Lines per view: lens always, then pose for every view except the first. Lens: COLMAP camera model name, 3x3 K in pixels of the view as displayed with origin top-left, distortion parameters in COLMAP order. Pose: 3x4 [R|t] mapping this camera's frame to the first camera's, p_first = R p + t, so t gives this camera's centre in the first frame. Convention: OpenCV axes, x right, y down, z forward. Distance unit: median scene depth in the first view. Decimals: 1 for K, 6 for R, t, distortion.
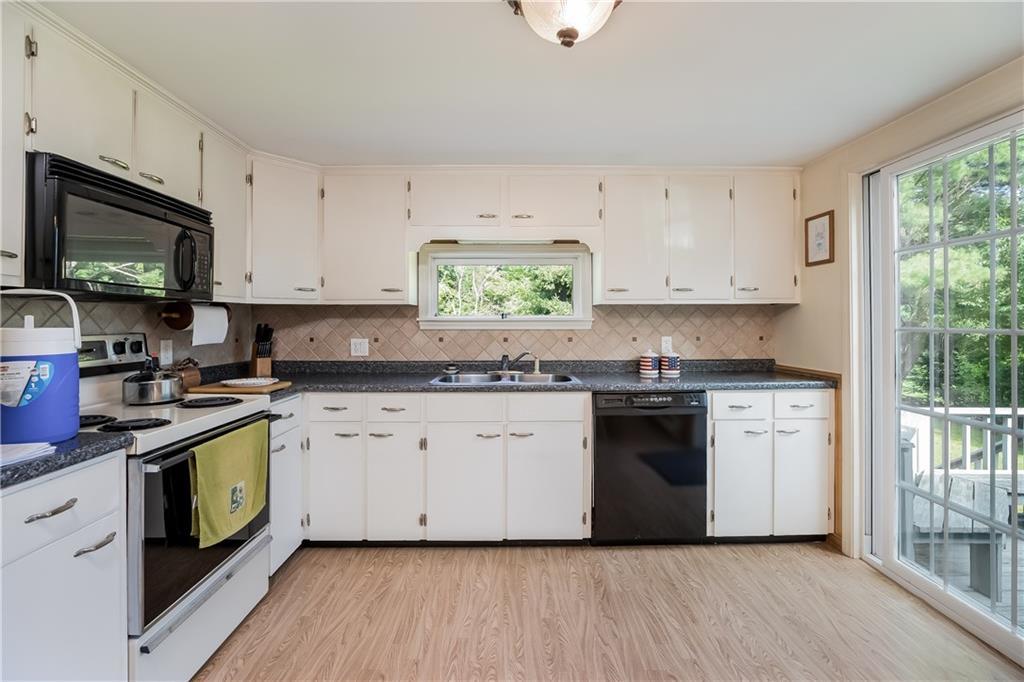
lens RADIAL K [[479.7, 0, 511.3], [0, 479.7, 338.8], [0, 0, 1]] dist [-0.003663, -0.000121]
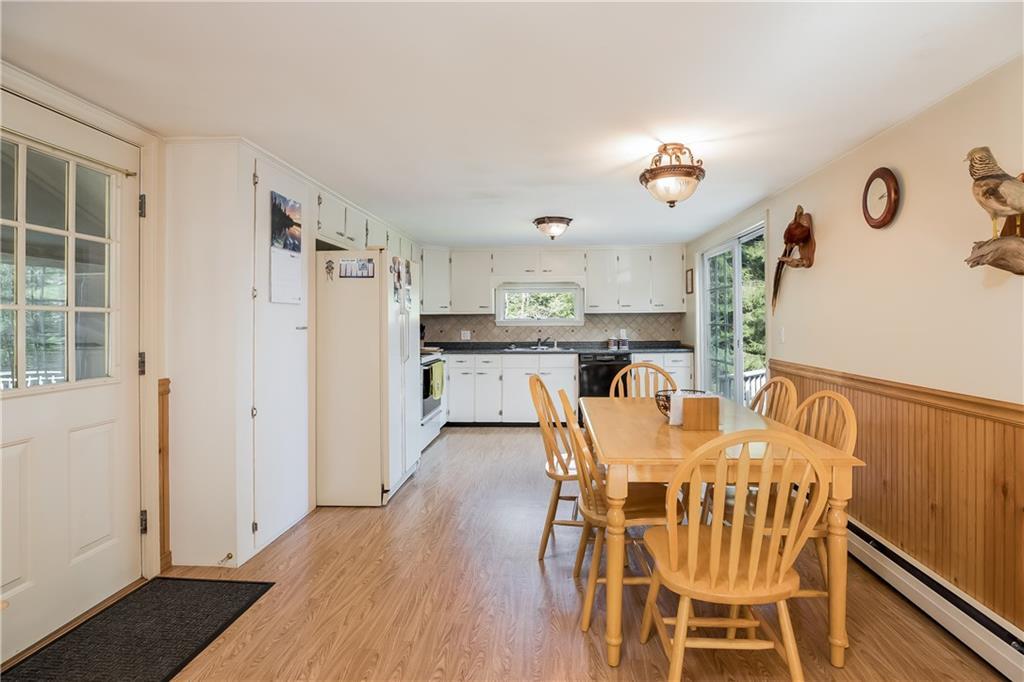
lens RADIAL K [[479.7, 0, 512.0], [0, 479.7, 339.1], [0, 0, 1]] dist [-0.003663, -0.000121]
pose [[0.995481, -0.002294, -0.094933, 0.066982], [0.002390, 0.999997, 0.000896, 0.035245], [0.094931, -0.001118, 0.995483, -1.048153]]
